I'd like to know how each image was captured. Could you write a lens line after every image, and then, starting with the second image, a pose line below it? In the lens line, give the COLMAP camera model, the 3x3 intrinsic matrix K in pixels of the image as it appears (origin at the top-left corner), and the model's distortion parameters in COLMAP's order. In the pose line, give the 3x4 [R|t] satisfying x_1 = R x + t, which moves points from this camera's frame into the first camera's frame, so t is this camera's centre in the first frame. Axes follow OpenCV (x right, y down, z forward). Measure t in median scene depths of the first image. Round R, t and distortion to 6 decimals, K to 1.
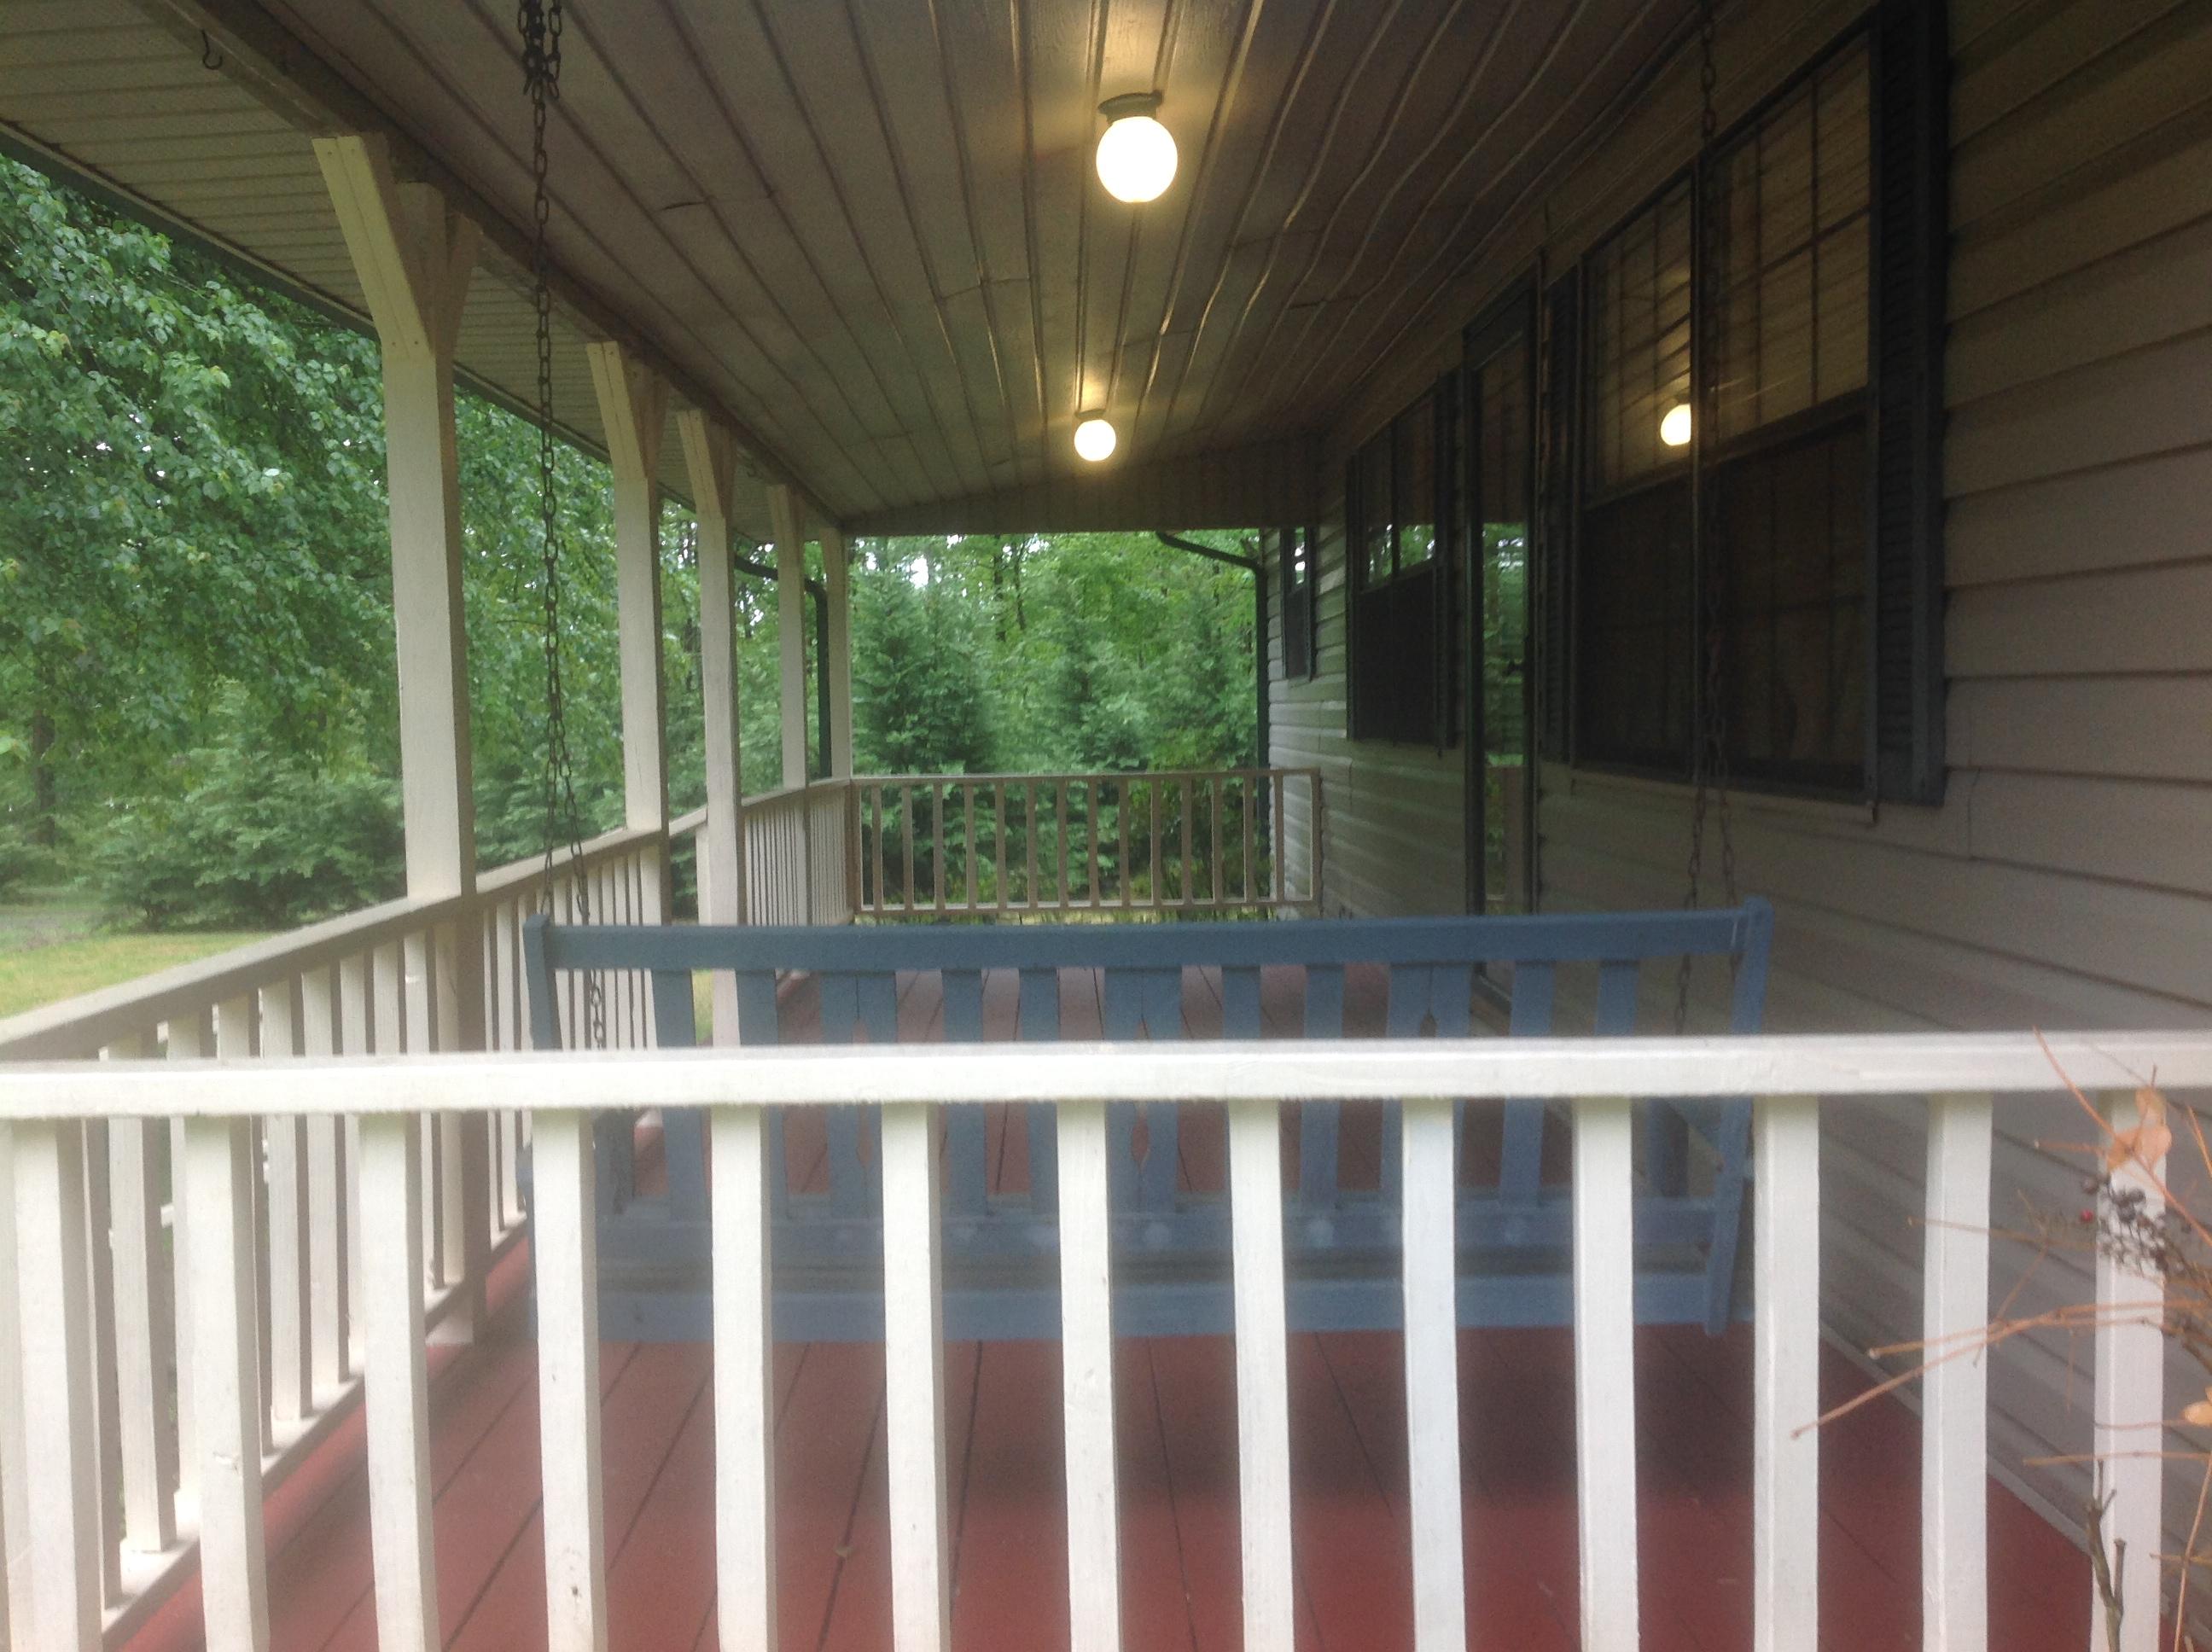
lens RADIAL K [[2067.4, 0, 1095.8], [0, 2067.4, 829.6], [0, 0, 1]] dist [0.048895, -0.123462]
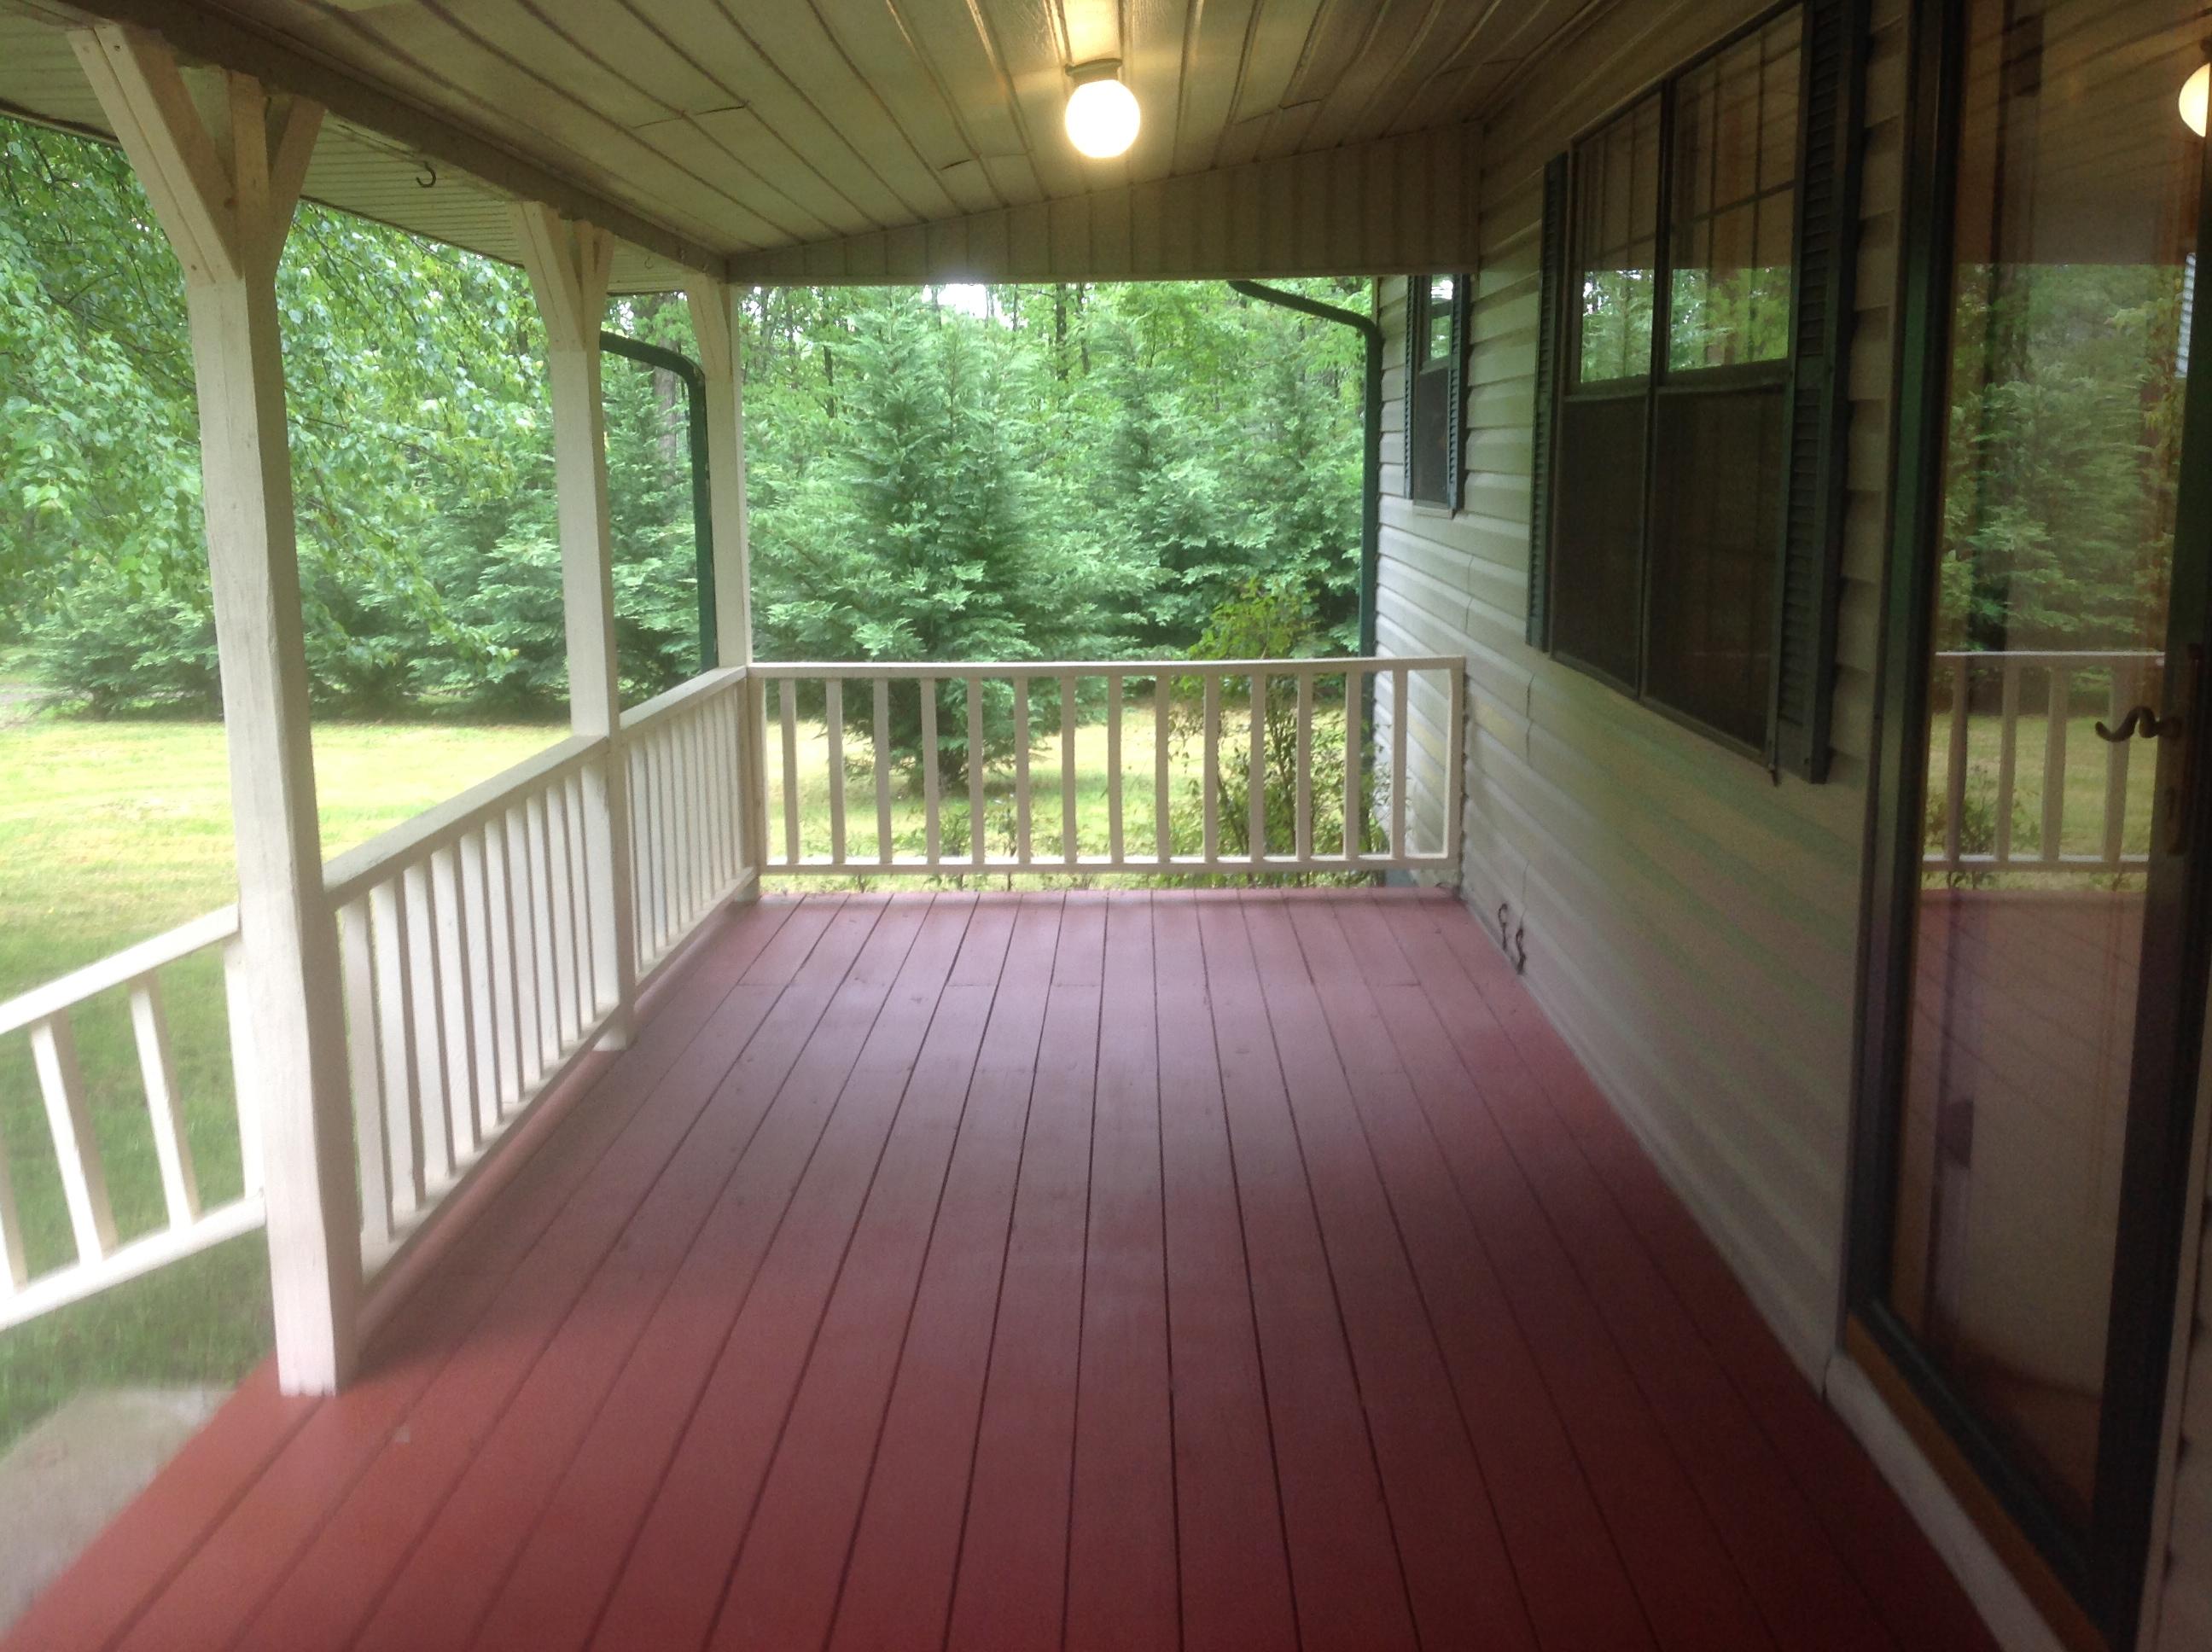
lens RADIAL K [[1992.9, 0, 1059.8], [0, 1992.9, 829.1], [0, 0, 1]] dist [0.172056, -0.517007]
pose [[0.998362, 0.018012, -0.054307, 0.008905], [-0.010383, 0.990431, 0.137619, -0.033878], [0.056266, -0.136829, 0.988995, 0.198072]]
